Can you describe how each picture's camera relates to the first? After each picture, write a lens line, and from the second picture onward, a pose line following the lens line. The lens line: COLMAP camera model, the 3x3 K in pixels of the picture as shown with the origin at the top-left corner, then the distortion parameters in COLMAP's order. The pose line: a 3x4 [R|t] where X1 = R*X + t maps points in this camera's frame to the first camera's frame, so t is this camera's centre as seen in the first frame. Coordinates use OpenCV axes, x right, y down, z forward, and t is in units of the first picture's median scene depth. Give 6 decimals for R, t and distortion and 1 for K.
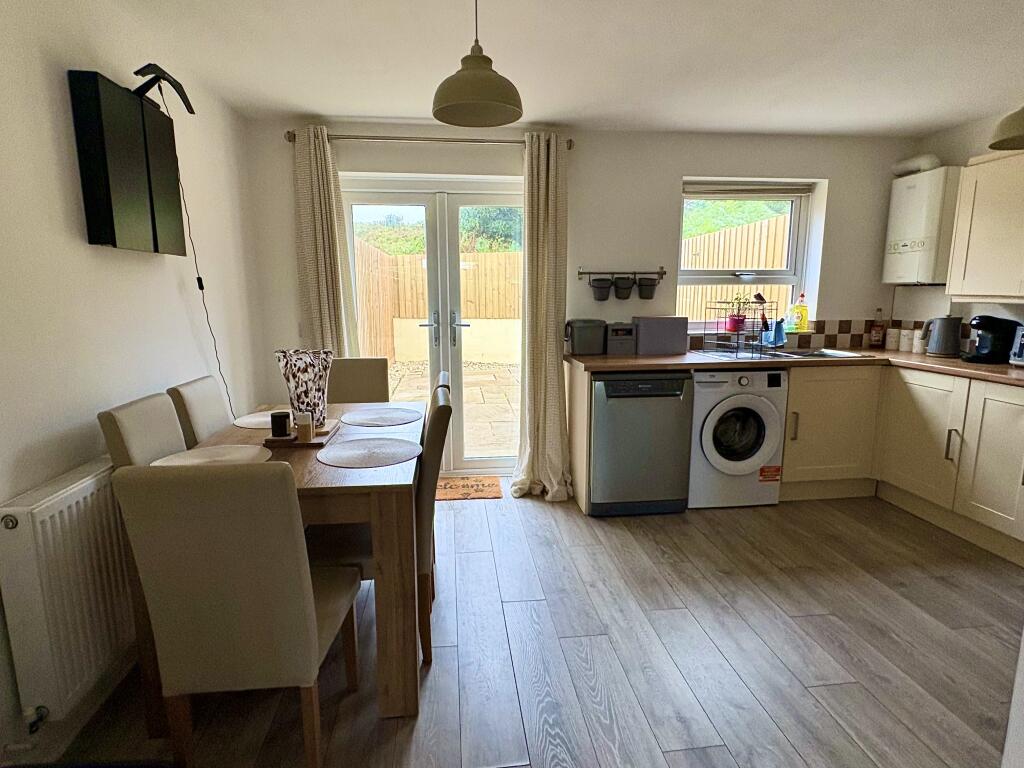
lens RADIAL K [[544.7, 0, 515.8], [0, 544.7, 382.8], [0, 0, 1]] dist [-0.001079, -0.001566]
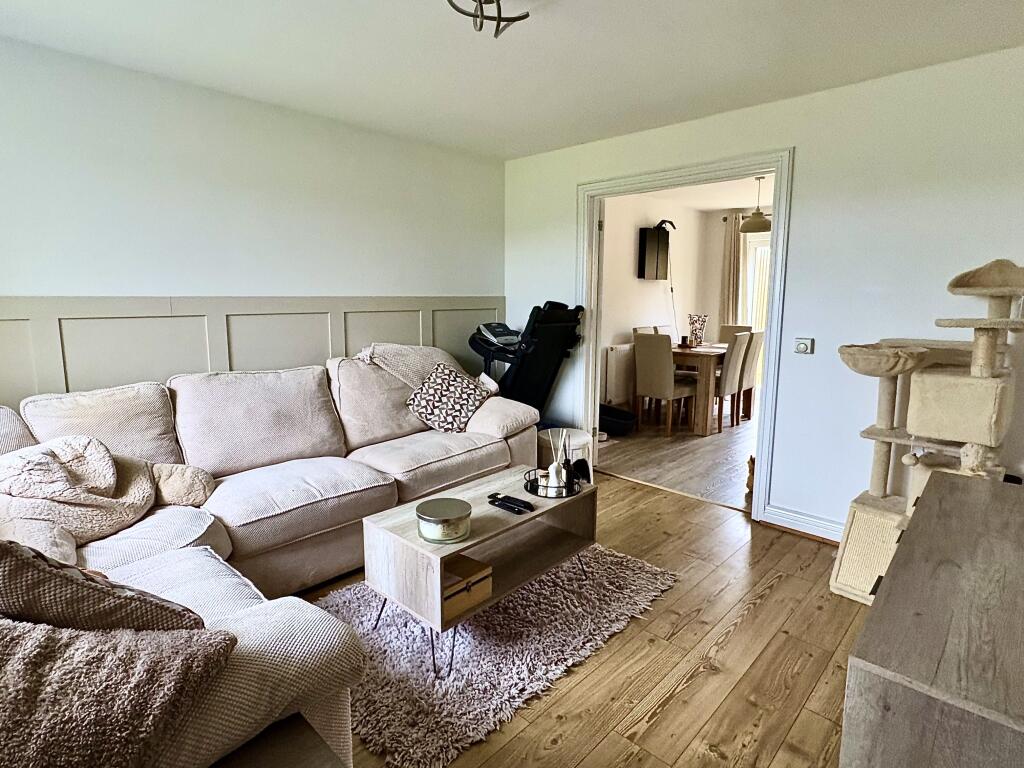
lens RADIAL K [[544.7, 0, 508.9], [0, 544.7, 380.1], [0, 0, 1]] dist [-0.001079, -0.001566]
pose [[0.644452, 0.123448, -0.754614, 0.700248], [-0.136015, 0.989650, 0.045740, 0.170933], [0.752451, 0.073162, 0.654573, -0.934225]]
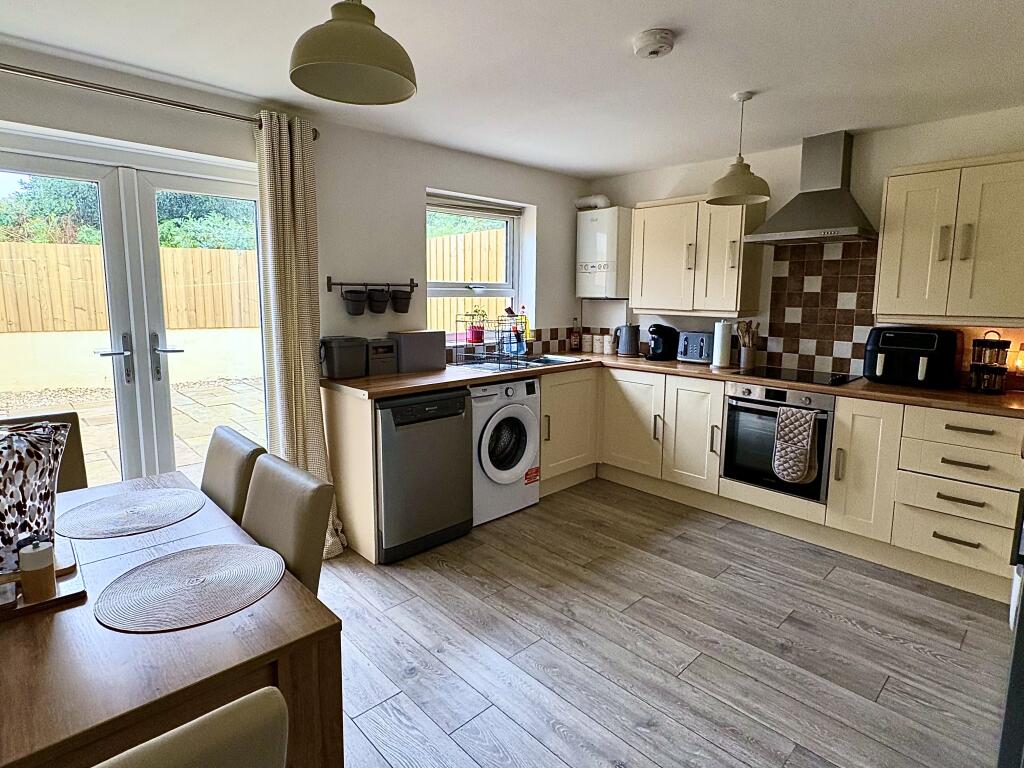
lens RADIAL K [[544.7, 0, 509.2], [0, 544.7, 361.3], [0, 0, 1]] dist [-0.001079, -0.001566]
pose [[0.799046, -0.064407, 0.597810, -0.192027], [0.088813, 0.995983, -0.011405, -0.047677], [-0.594674, 0.062207, 0.801557, 0.160058]]
